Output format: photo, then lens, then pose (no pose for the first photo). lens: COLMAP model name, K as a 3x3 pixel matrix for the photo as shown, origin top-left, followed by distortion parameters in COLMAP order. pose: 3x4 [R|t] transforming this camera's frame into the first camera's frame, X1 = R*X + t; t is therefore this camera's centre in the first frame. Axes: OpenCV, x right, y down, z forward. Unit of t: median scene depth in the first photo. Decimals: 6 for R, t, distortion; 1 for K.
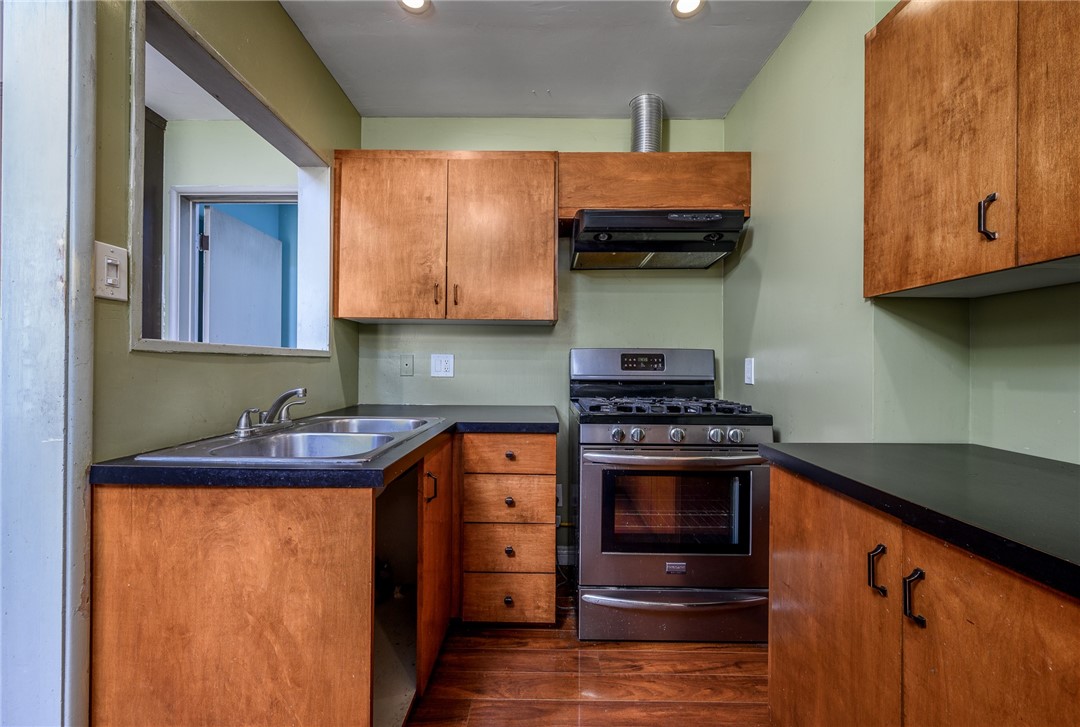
lens RADIAL K [[434.9, 0, 536.3], [0, 434.9, 361.2], [0, 0, 1]] dist [-0.001156, 0.000232]
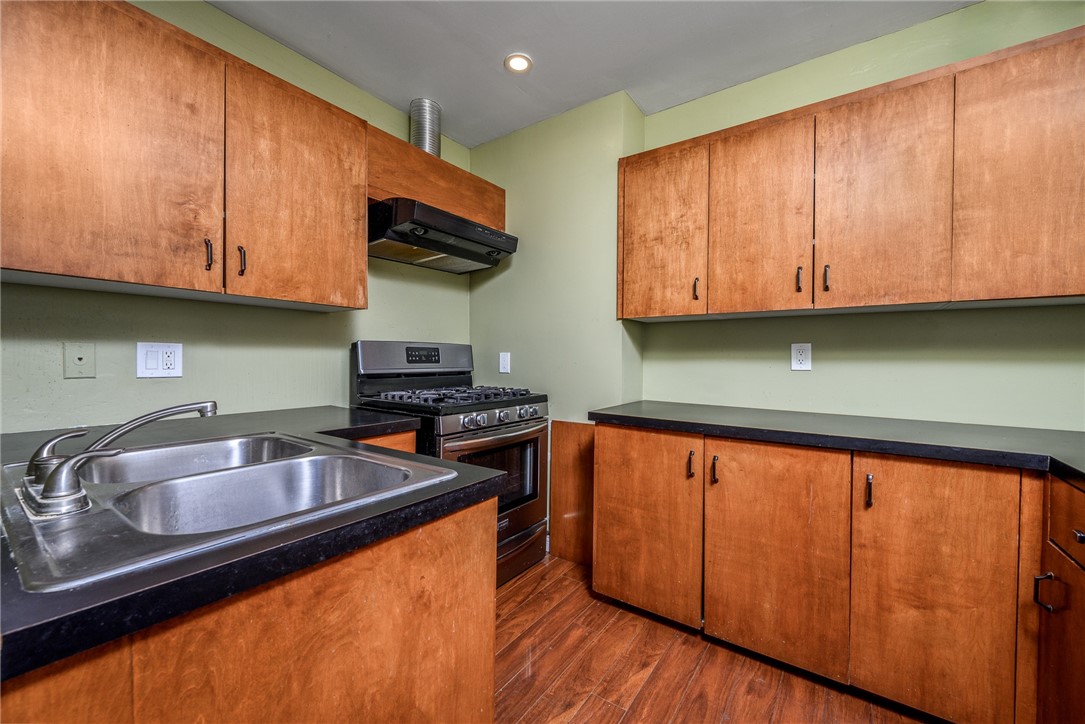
lens RADIAL K [[436.9, 0, 536.2], [0, 436.9, 362.9], [0, 0, 1]] dist [-0.001156, 0.000232]
pose [[0.569690, -0.012673, 0.821762, -0.809684], [-0.007896, 0.999751, 0.020891, -0.007256], [-0.821821, -0.018390, 0.569448, 0.304761]]
